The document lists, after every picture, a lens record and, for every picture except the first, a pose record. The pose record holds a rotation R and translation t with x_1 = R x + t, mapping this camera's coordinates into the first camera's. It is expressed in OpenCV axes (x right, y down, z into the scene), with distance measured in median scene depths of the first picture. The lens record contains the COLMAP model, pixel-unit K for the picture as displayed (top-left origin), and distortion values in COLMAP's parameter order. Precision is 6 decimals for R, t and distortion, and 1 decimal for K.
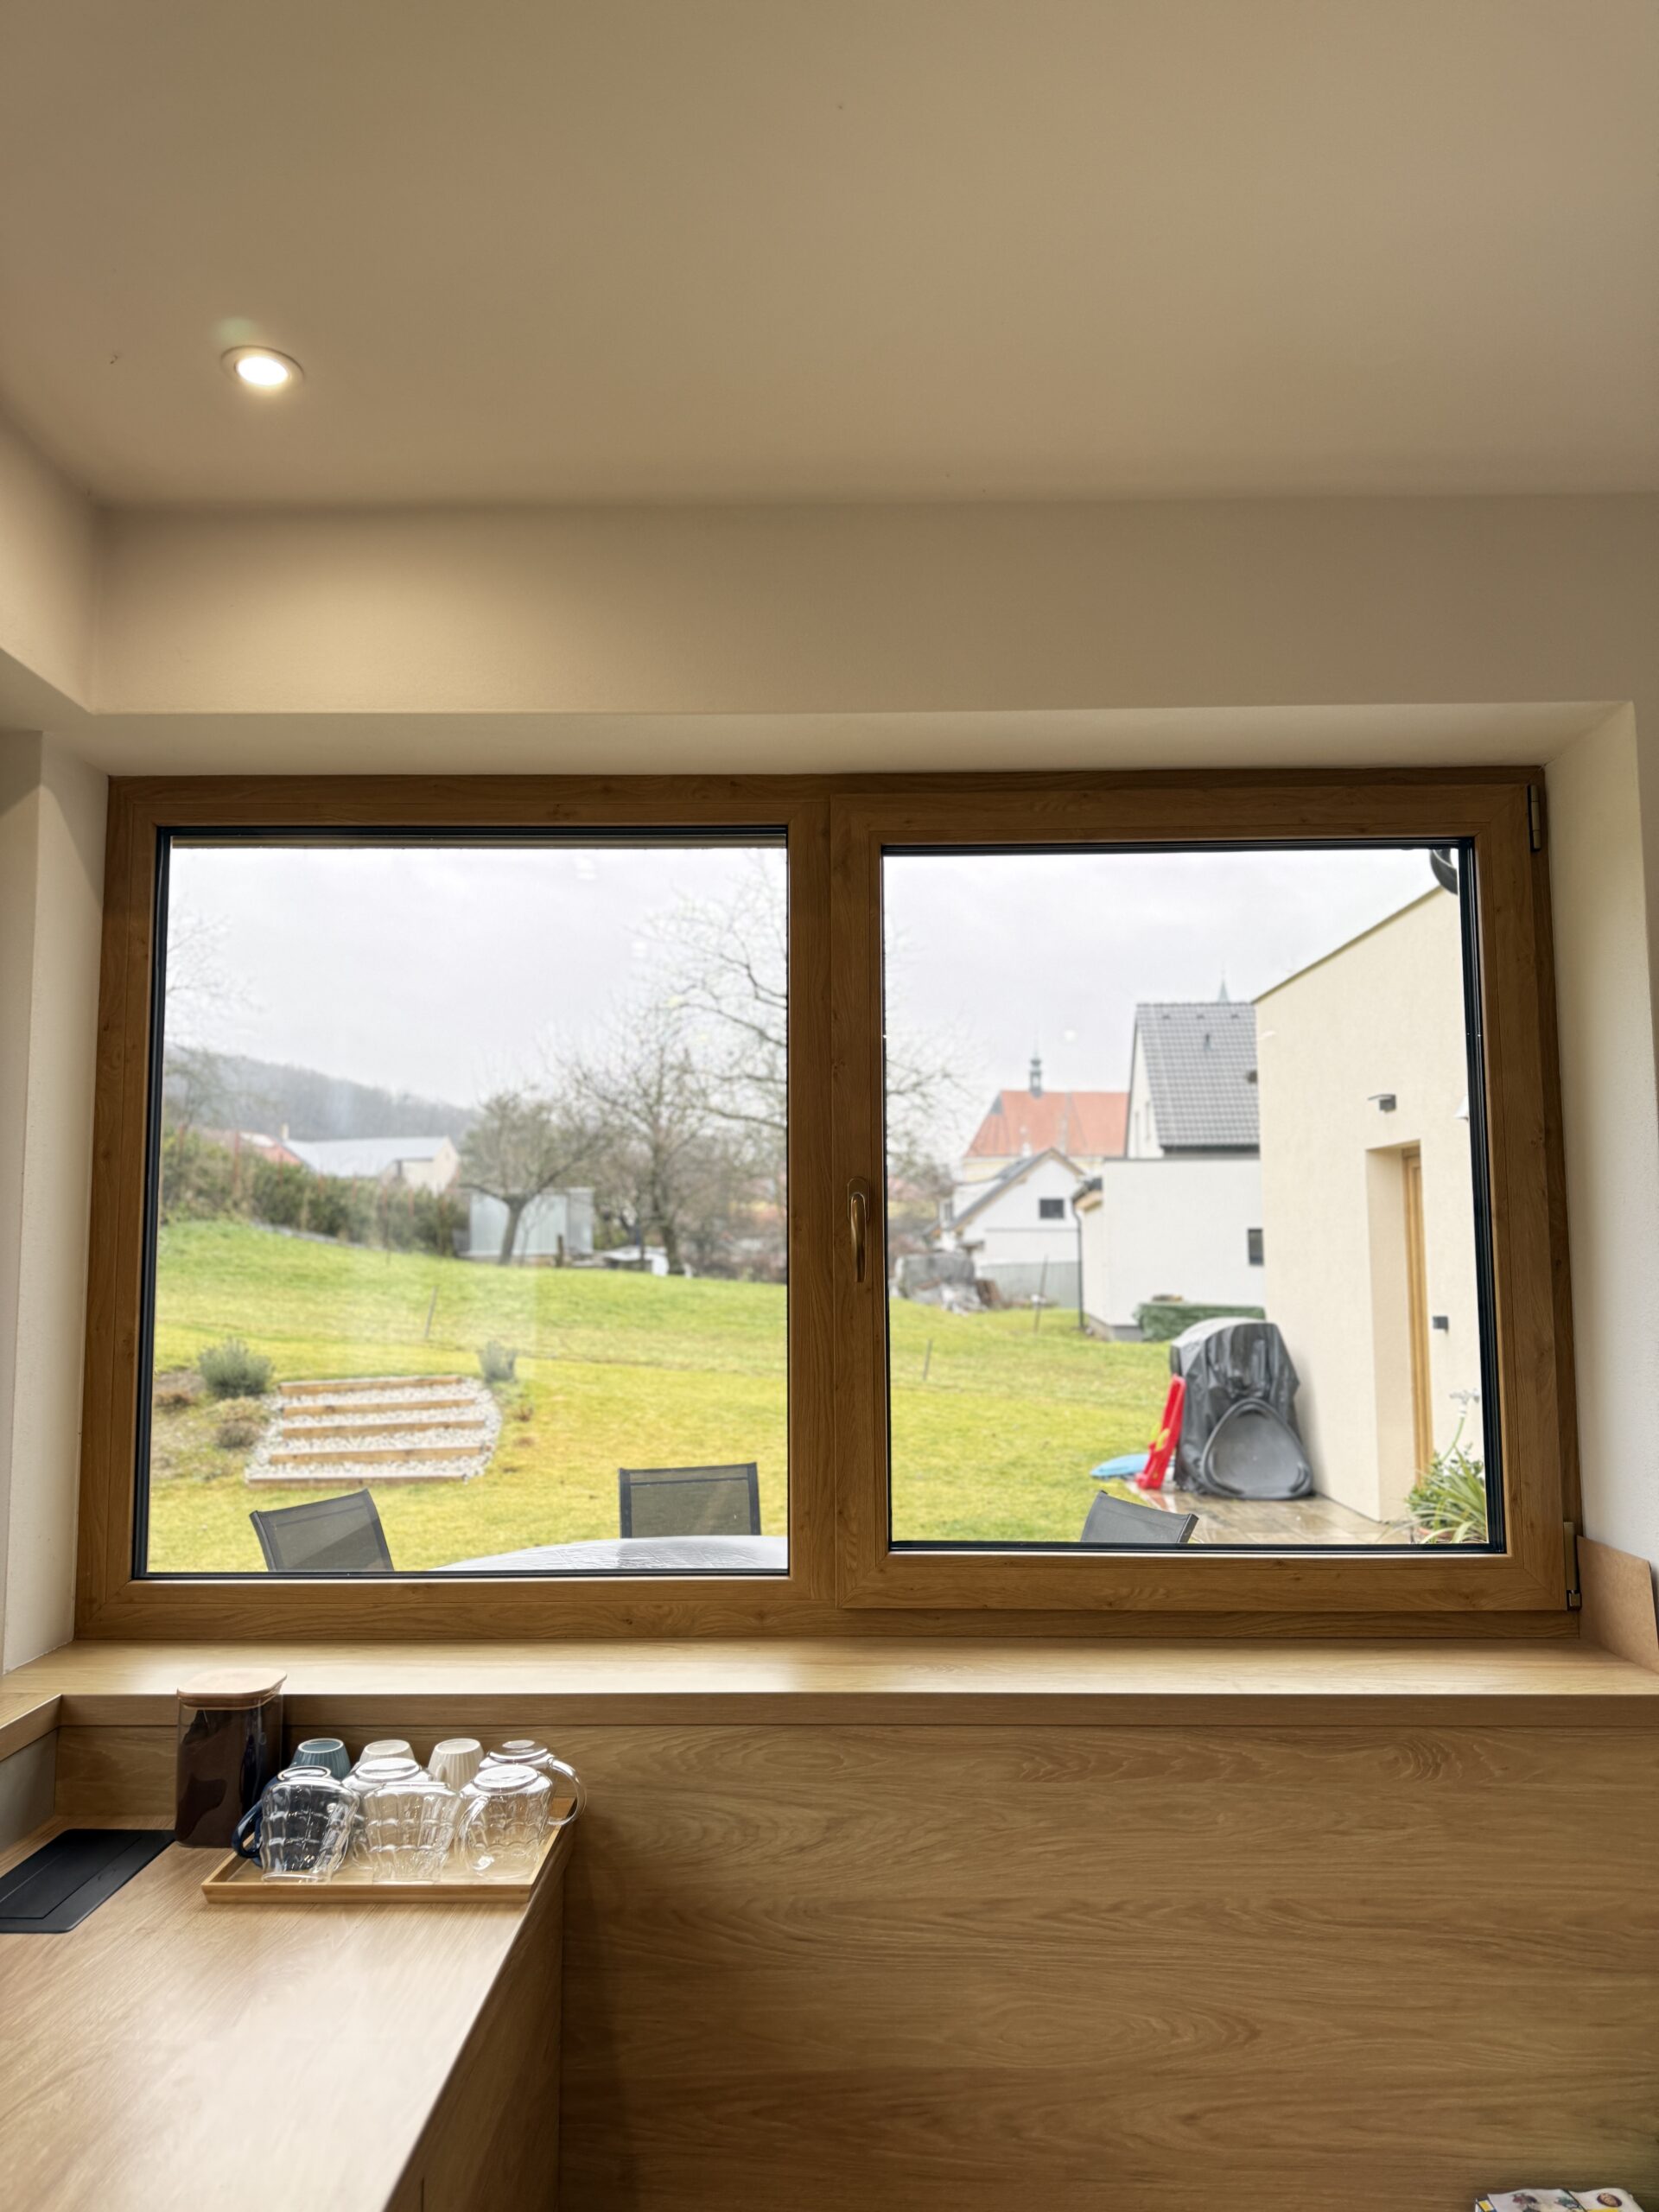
lens RADIAL K [[1581.2, 0, 819.9], [0, 1581.2, 1109.4], [0, 0, 1]] dist [0.025868, -0.022554]
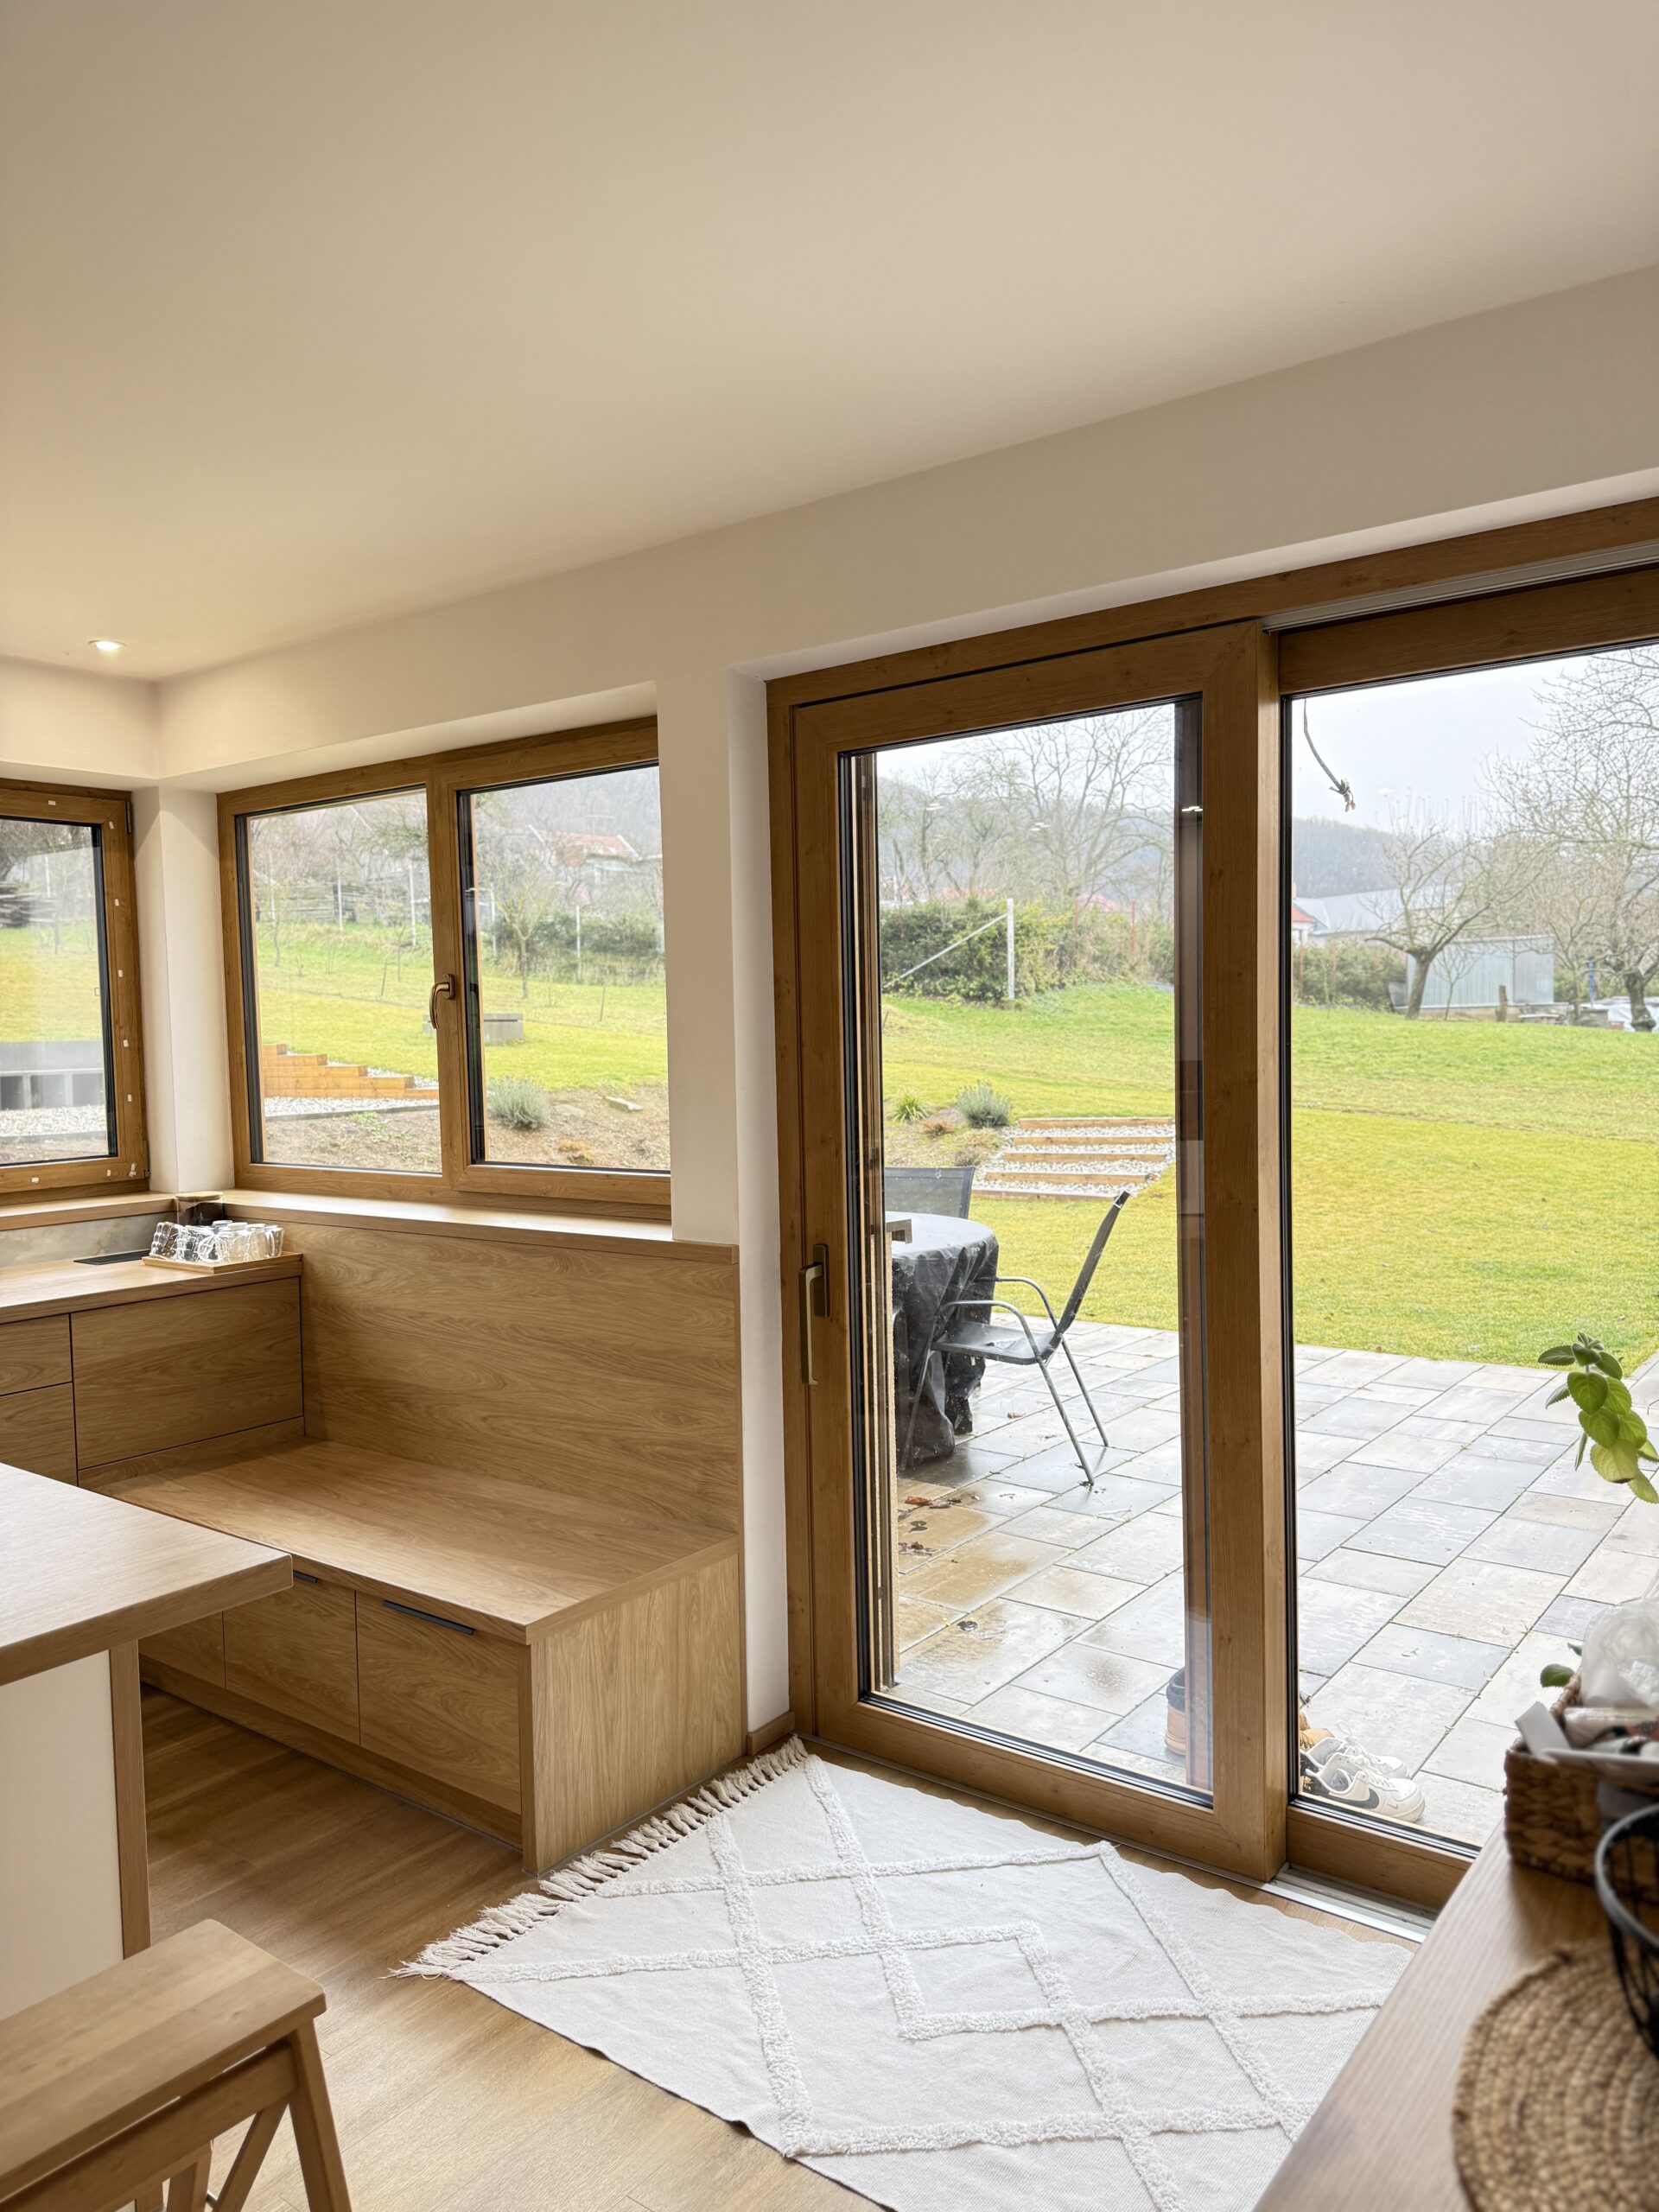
lens RADIAL K [[1581.2, 0, 849.3], [0, 1581.2, 1096.2], [0, 0, 1]] dist [0.025868, -0.022554]
pose [[0.813517, 0.013766, -0.581378, 1.802019], [0.070468, 0.990020, 0.122047, -0.010242], [0.577255, -0.140256, 0.804428, -0.340790]]
